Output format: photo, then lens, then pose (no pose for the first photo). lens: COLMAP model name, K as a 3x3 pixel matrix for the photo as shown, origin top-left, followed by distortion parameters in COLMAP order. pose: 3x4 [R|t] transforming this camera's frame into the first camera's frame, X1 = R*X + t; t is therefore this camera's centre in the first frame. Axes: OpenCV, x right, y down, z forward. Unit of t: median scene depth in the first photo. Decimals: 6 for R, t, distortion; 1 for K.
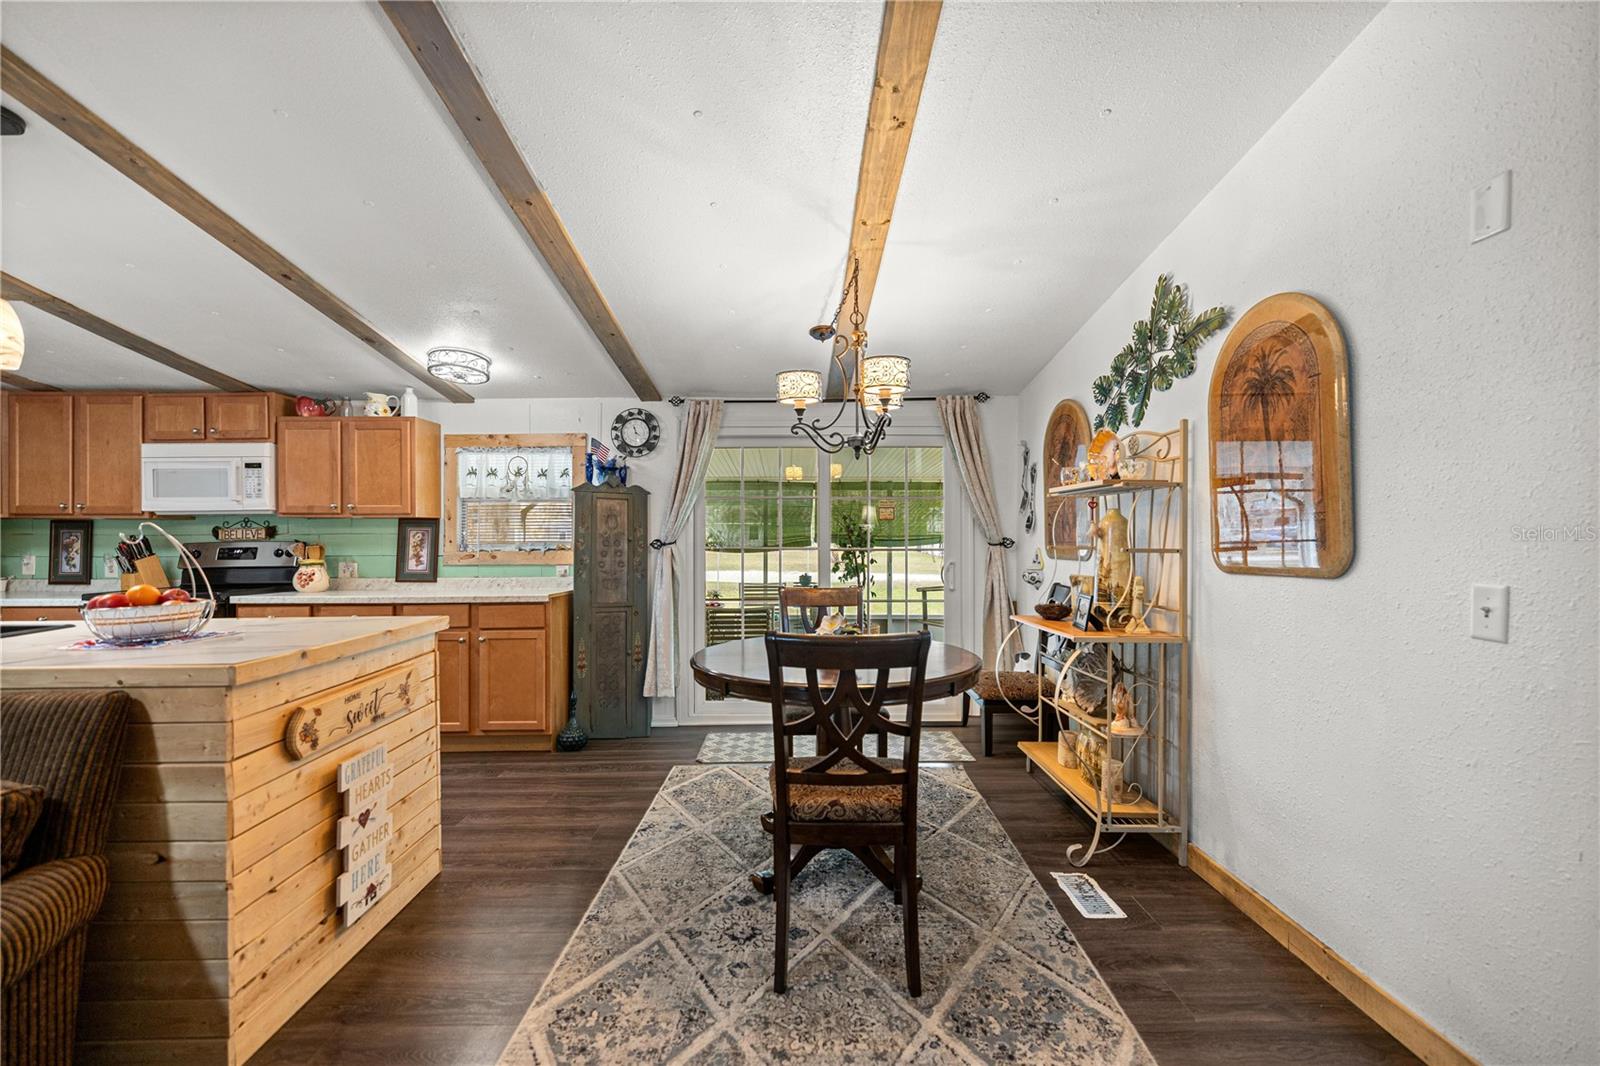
lens RADIAL K [[673.8, 0, 798.4], [0, 673.8, 537.2], [0, 0, 1]] dist [0.001998, 0.000052]
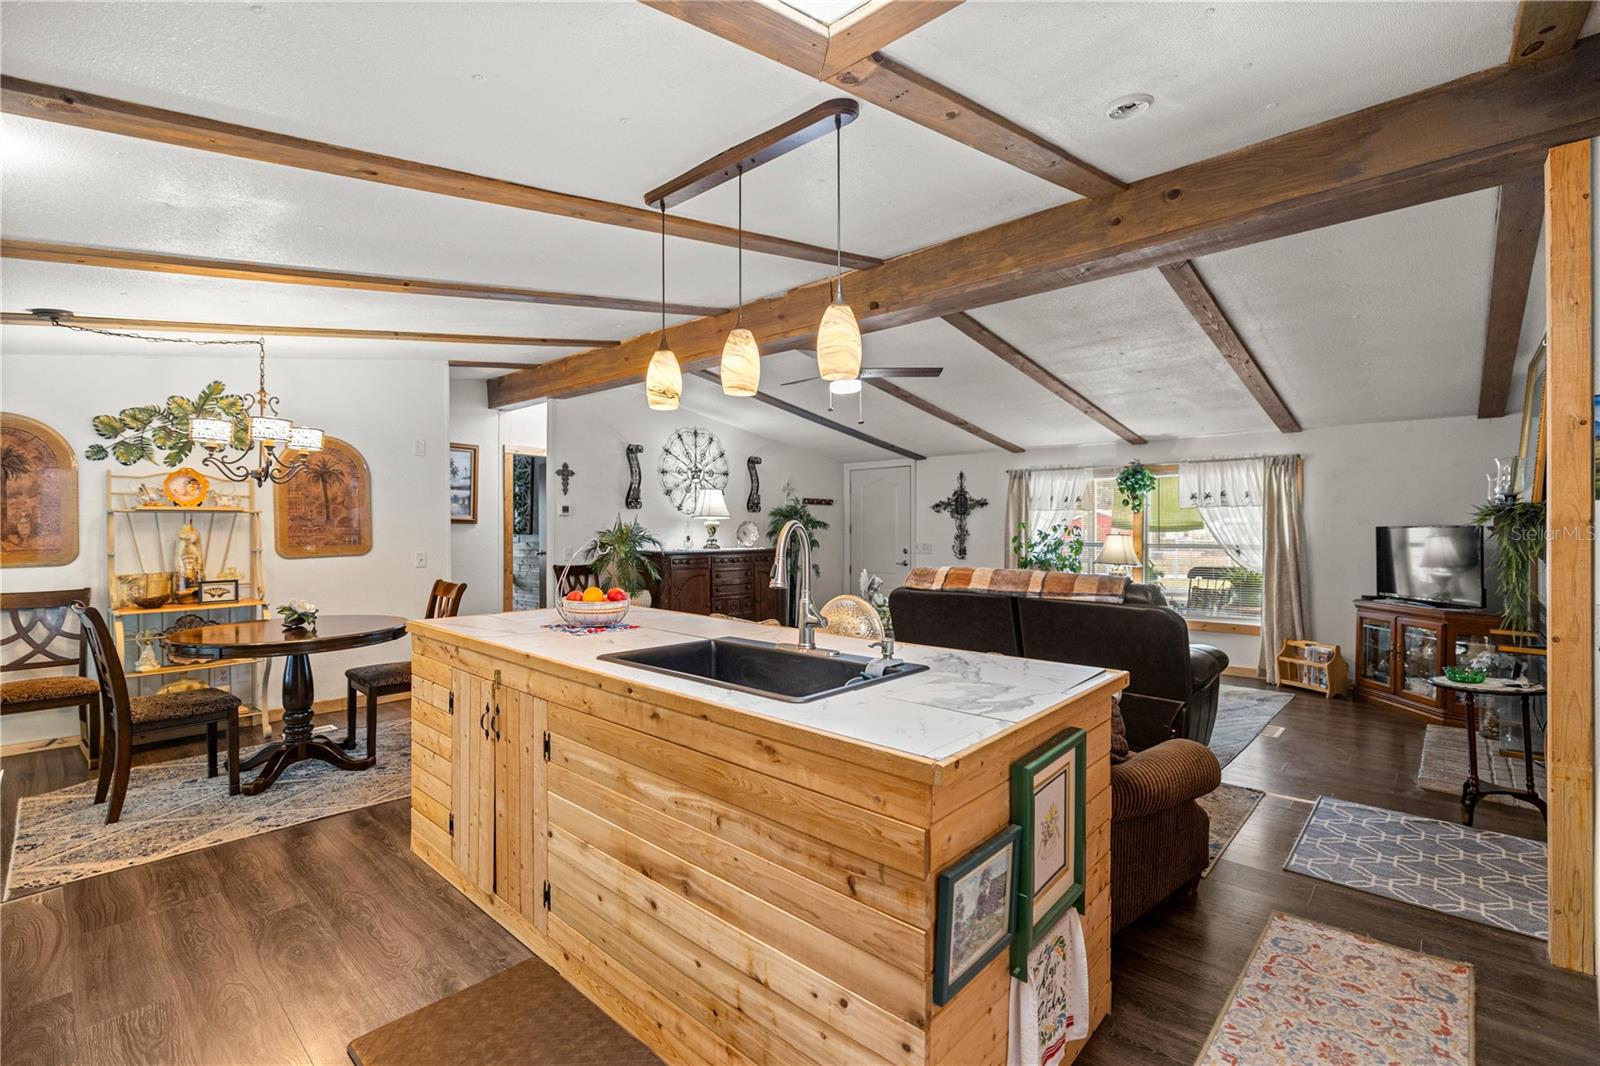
lens RADIAL K [[719.0, 0, 802.1], [0, 719.0, 529.5], [0, 0, 1]] dist [-0.002125, -0.000249]
pose [[-0.732622, -0.000584, 0.680635, -1.058447], [0.003743, 0.999981, 0.004887, -0.021623], [-0.680625, 0.006128, -0.732606, 0.834989]]
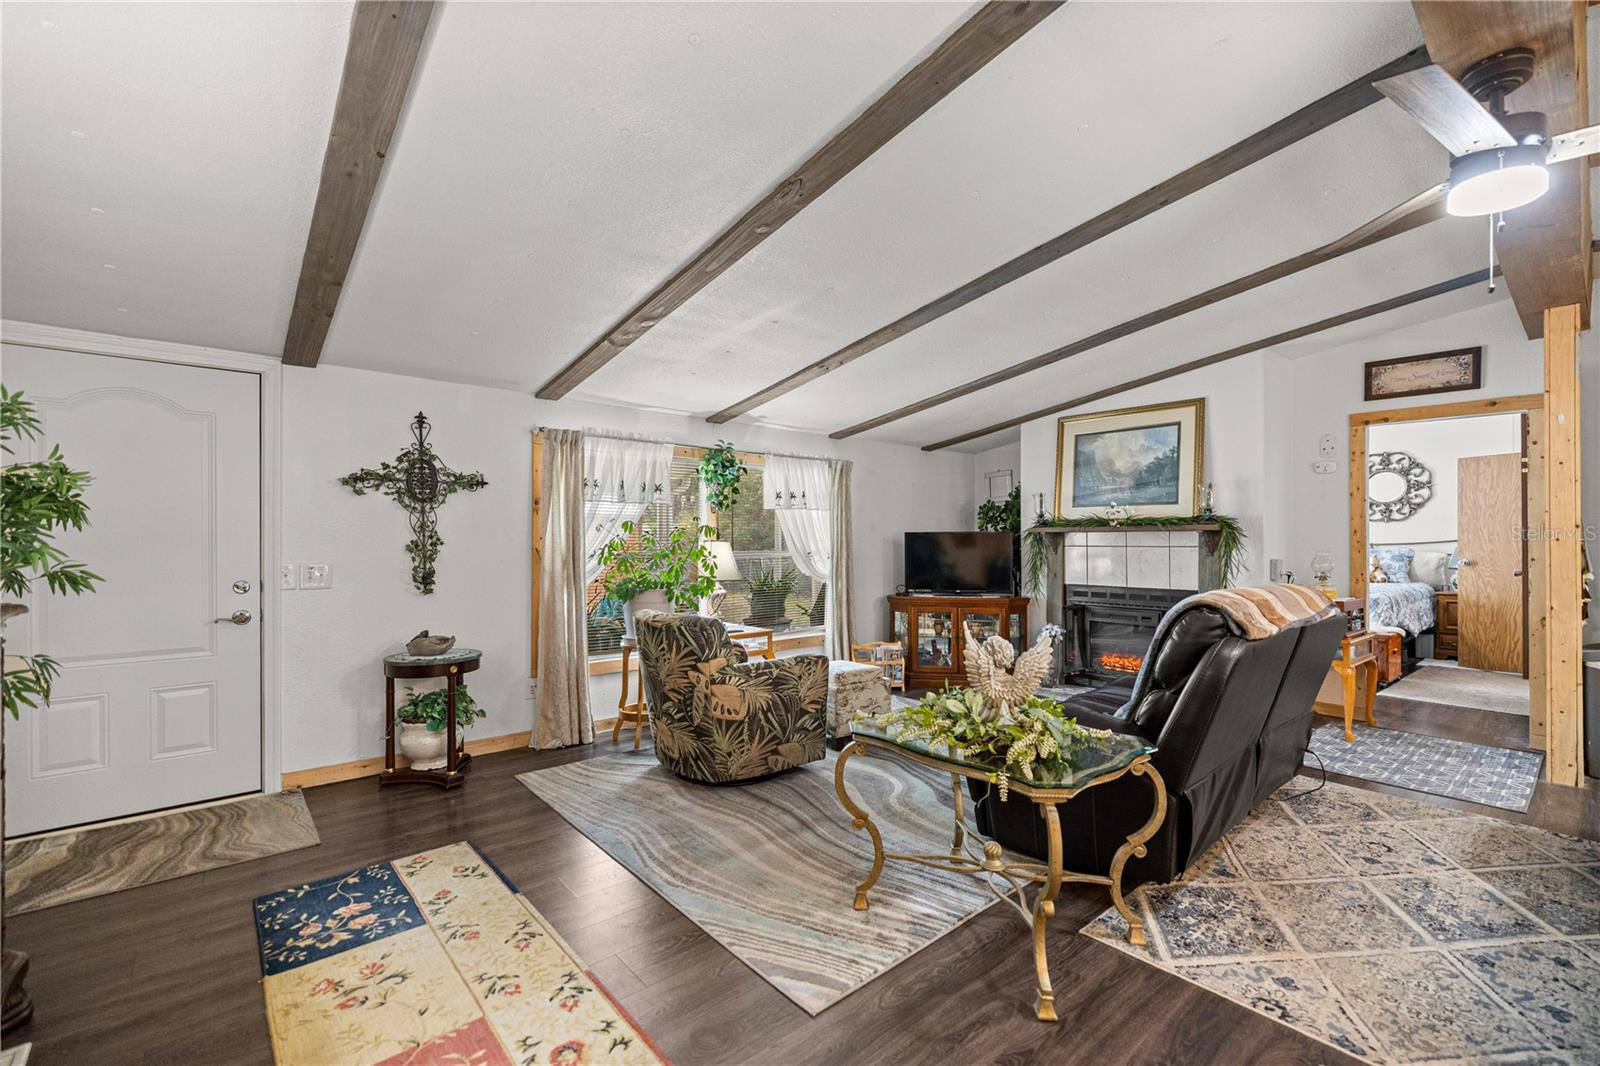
lens RADIAL K [[677.8, 0, 802.8], [0, 677.8, 538.9], [0, 0, 1]] dist [-0.000007, -0.000267]
pose [[-0.764622, -0.000331, -0.644479, 0.149582], [-0.002441, 0.999994, 0.002382, -0.005009], [0.644475, 0.003394, -0.764618, 0.111027]]
